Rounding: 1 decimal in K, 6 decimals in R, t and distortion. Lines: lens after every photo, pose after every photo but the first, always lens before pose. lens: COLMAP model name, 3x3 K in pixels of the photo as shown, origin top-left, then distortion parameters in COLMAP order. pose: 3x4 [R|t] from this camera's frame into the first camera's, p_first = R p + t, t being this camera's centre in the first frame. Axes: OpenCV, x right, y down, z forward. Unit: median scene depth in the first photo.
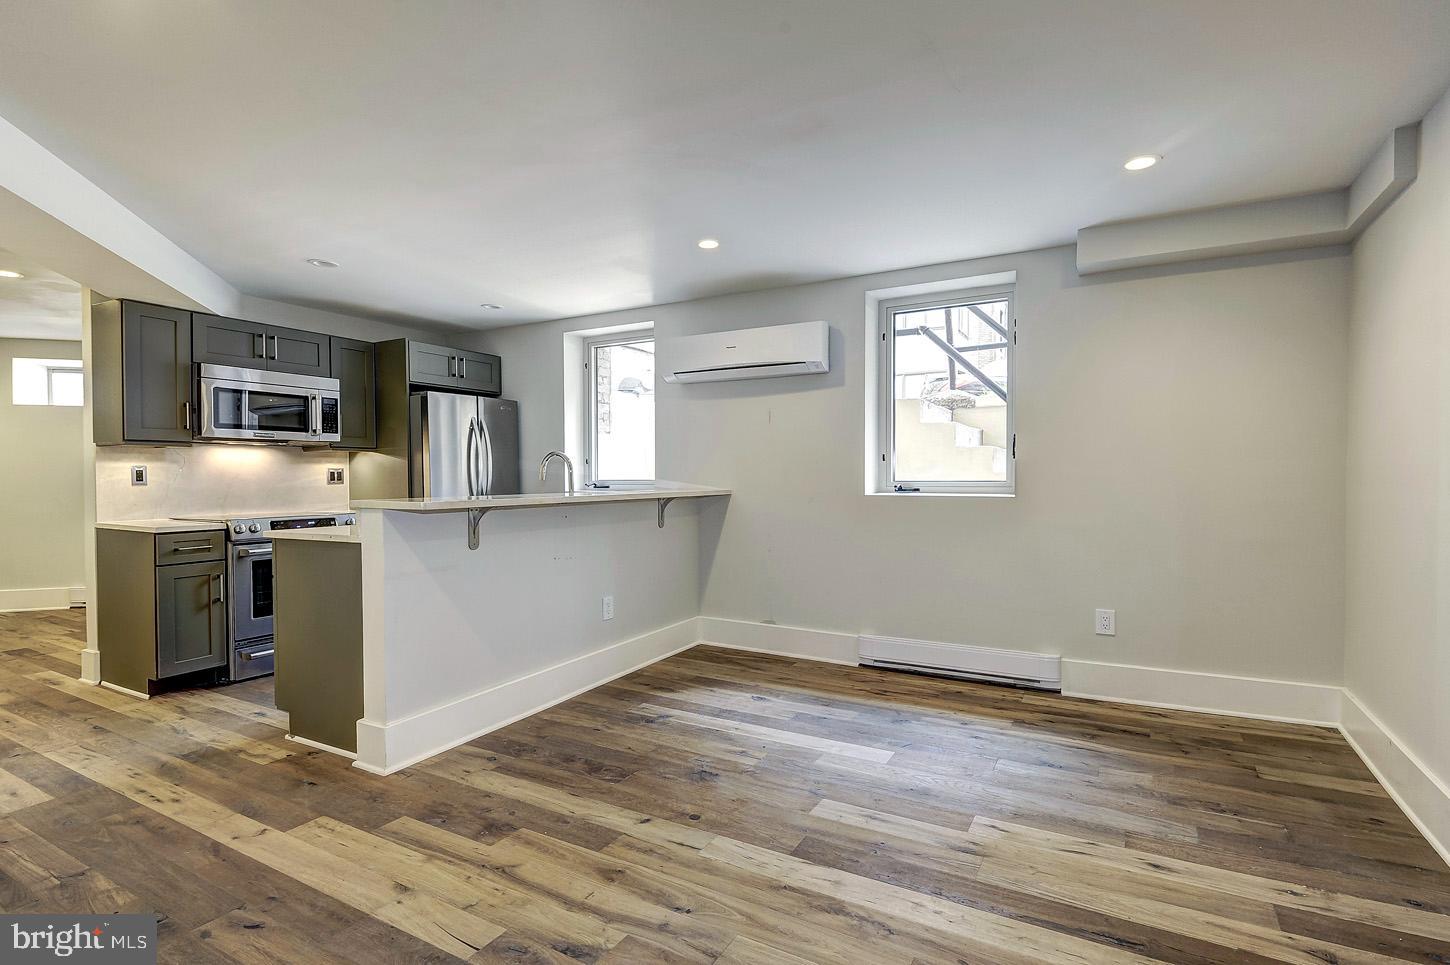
lens RADIAL K [[663.2, 0, 773.9], [0, 663.2, 486.3], [0, 0, 1]] dist [0.009830, -0.002471]
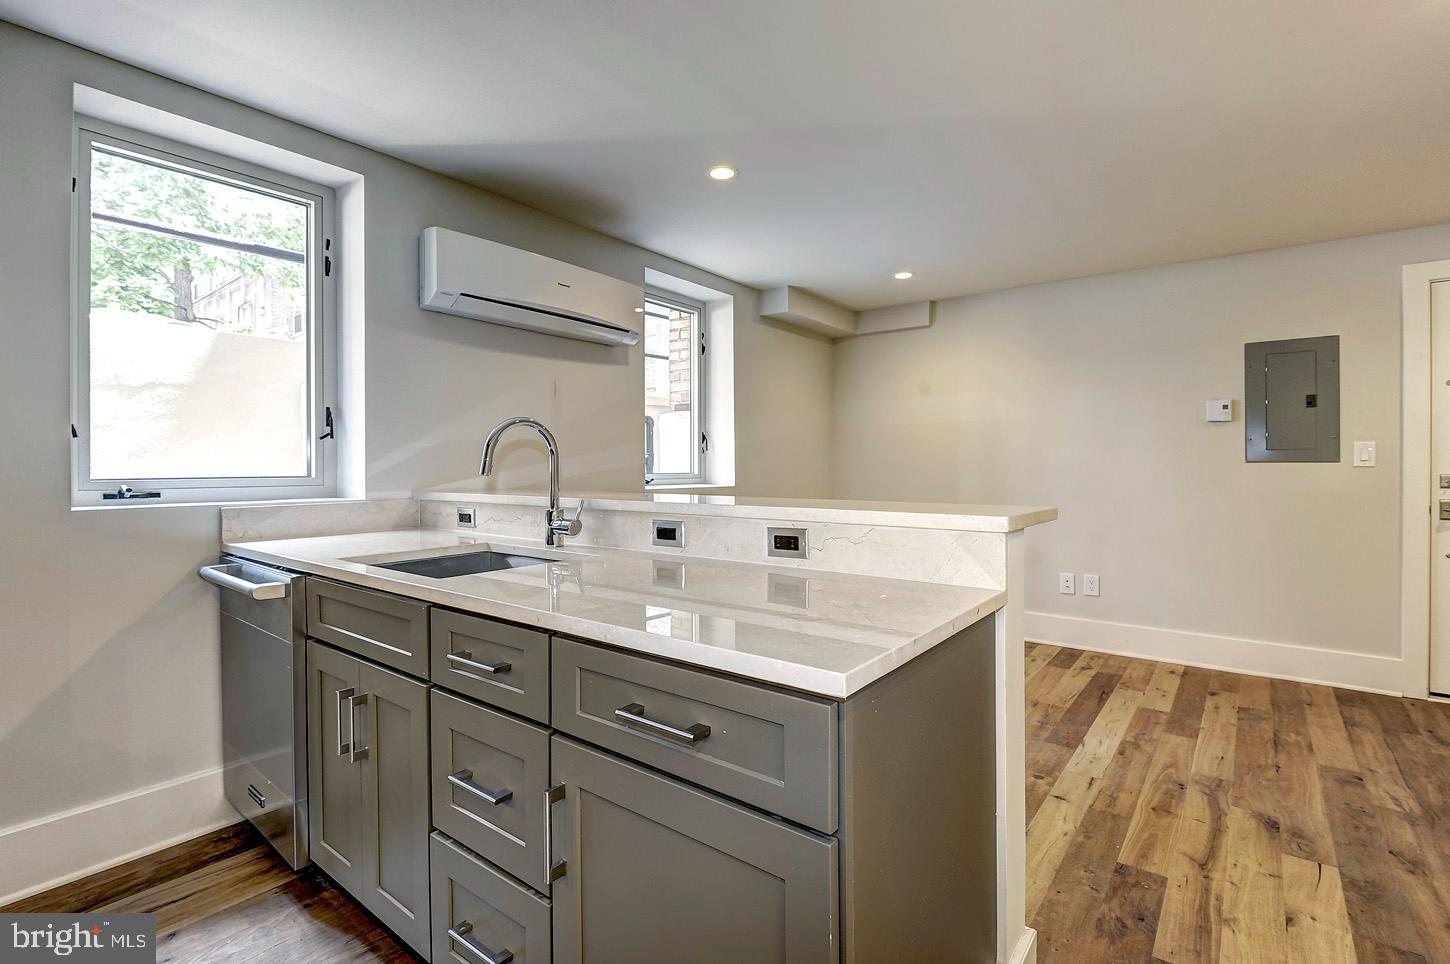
lens RADIAL K [[663.2, 0, 729.3], [0, 663.2, 462.0], [0, 0, 1]] dist [0.009830, -0.002471]
pose [[0.217402, 0.011954, 0.976009, -1.447304], [0.017597, 0.999714, -0.016164, -0.014983], [-0.975924, 0.020689, 0.217129, 1.379483]]
